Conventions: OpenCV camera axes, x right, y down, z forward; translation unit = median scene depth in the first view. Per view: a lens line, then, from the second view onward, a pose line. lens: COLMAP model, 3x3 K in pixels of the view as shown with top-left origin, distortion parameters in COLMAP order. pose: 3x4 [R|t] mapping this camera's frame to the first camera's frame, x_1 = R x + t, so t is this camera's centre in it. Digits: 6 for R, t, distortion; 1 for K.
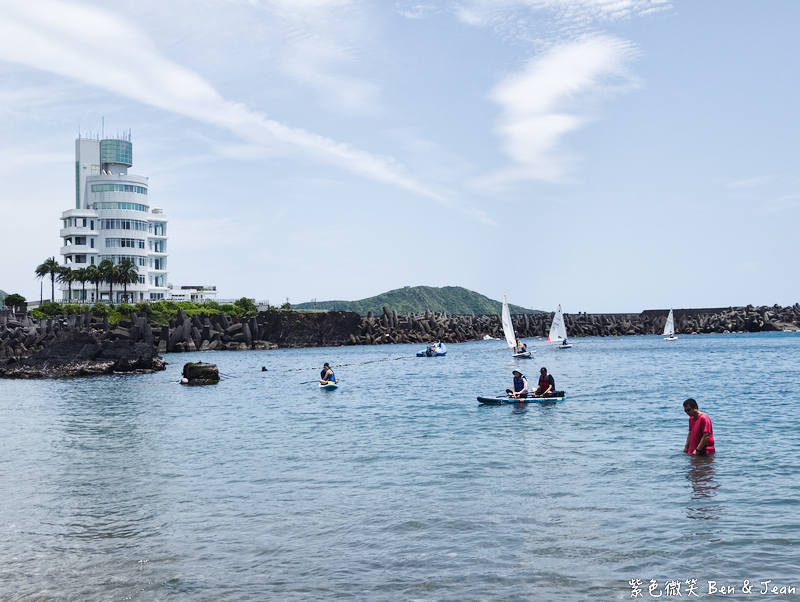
lens RADIAL K [[946.1, 0, 400.2], [0, 946.1, 297.6], [0, 0, 1]] dist [0.026306, 0.000000]
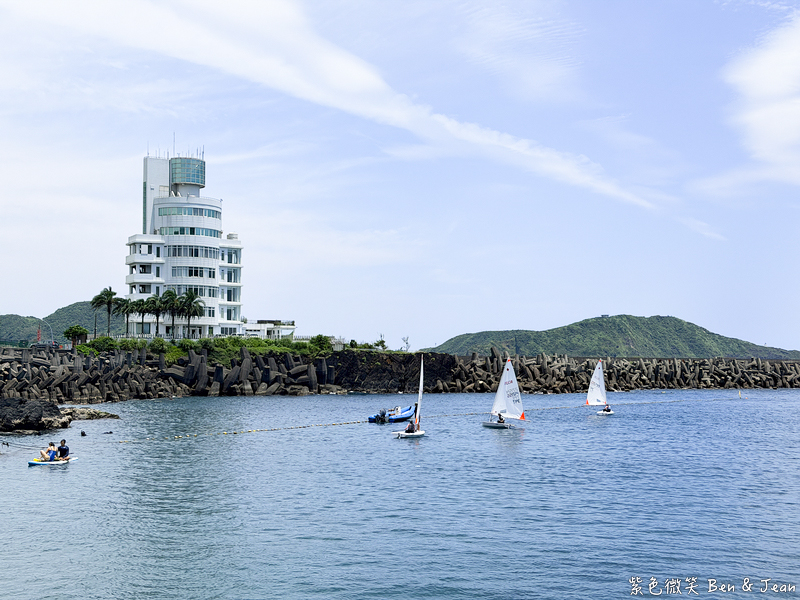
lens RADIAL K [[1151.7, 0, 395.5], [0, 1151.7, 302.1], [0, 0, 1]] dist [0.042072, 0.000000]
pose [[0.983889, 0.017526, -0.177921, 0.092685], [-0.021081, 0.999614, -0.018111, -0.012206], [0.177535, 0.021570, 0.983878, -0.048154]]
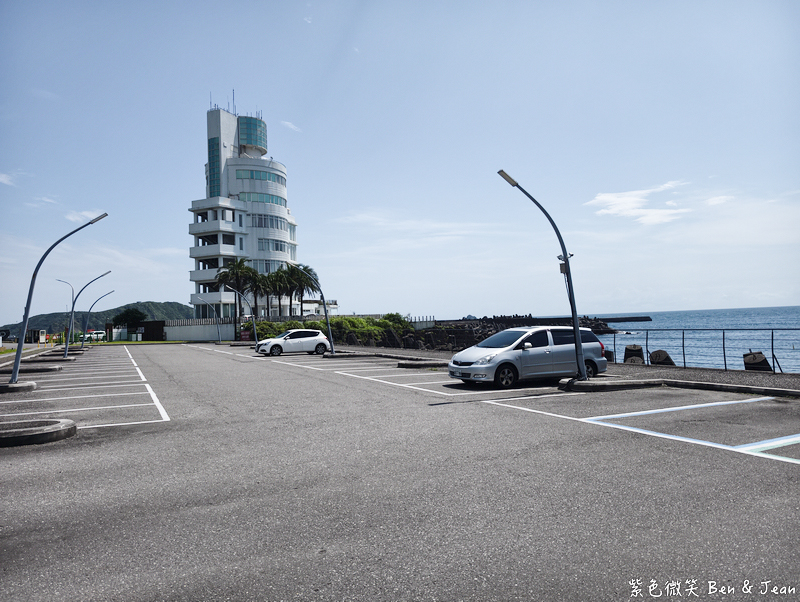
lens RADIAL K [[587.0, 0, 400.9], [0, 587.0, 298.7], [0, 0, 1]] dist [0.013317, 0.016733]
pose [[0.899363, 0.005309, 0.437171, -0.391503], [0.002282, 0.999856, -0.016836, -0.004142], [-0.437198, 0.016140, 0.899221, 0.482670]]
